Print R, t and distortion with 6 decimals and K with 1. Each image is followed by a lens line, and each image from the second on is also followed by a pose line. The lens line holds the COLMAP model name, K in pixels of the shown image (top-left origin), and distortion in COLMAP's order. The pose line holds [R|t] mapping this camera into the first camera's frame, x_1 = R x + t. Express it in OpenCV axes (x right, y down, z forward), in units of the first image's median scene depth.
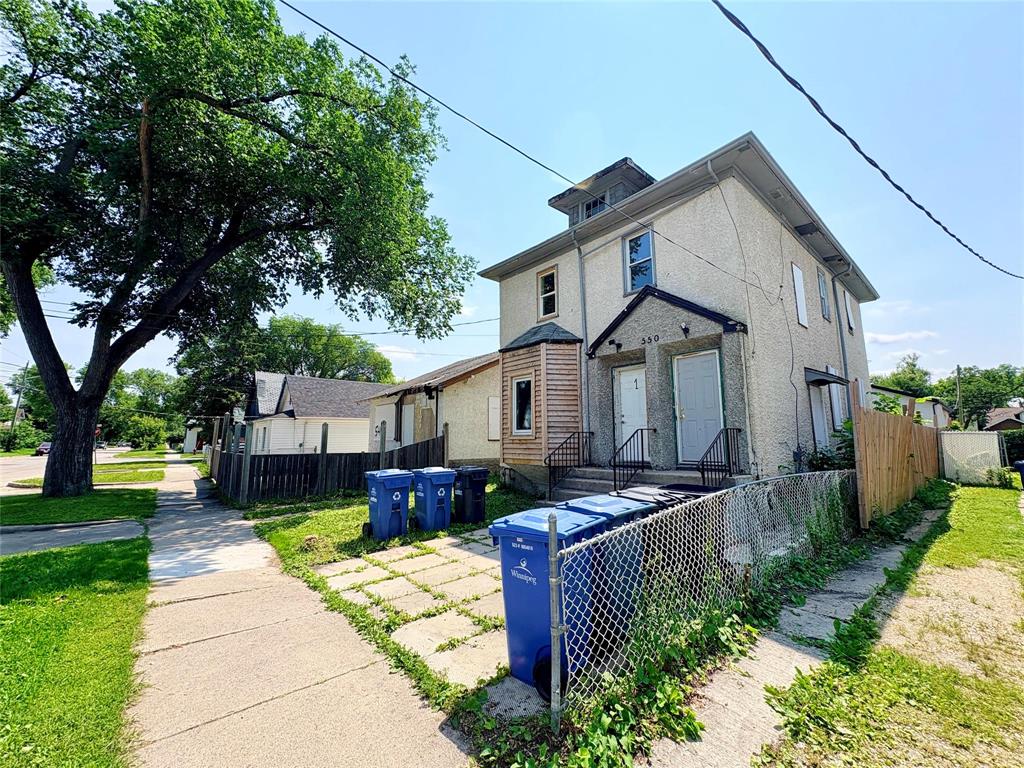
lens RADIAL K [[407.2, 0, 510.5], [0, 407.2, 386.4], [0, 0, 1]] dist [0.000274, 0.000201]
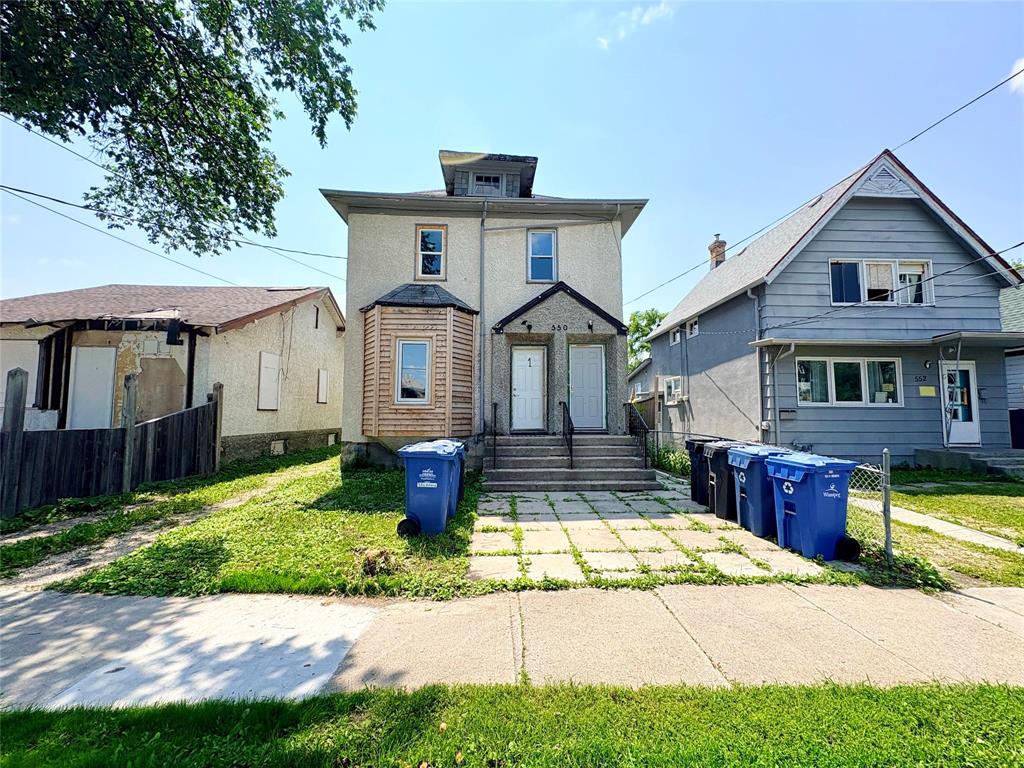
lens RADIAL K [[410.8, 0, 512.3], [0, 410.8, 382.3], [0, 0, 1]] dist [0.000366, 0.000585]
pose [[0.623371, 0.065180, 0.779205, -0.587123], [-0.108944, 0.994040, 0.004005, 0.047957], [-0.774299, -0.087387, 0.626757, 0.292942]]
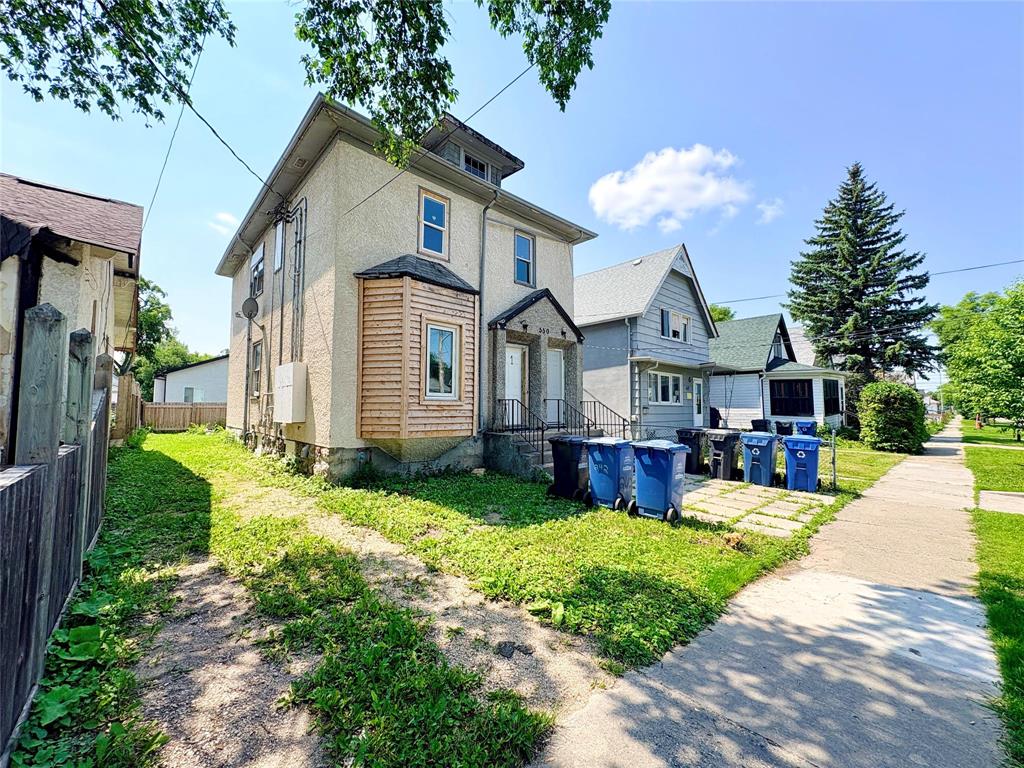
lens RADIAL K [[410.8, 0, 512.3], [0, 410.8, 382.3], [0, 0, 1]] dist [0.000366, 0.000585]
pose [[-0.044140, 0.066149, 0.996833, -0.823350], [-0.137537, 0.987902, -0.071647, 0.135171], [-0.989513, -0.140264, -0.034508, 0.977541]]
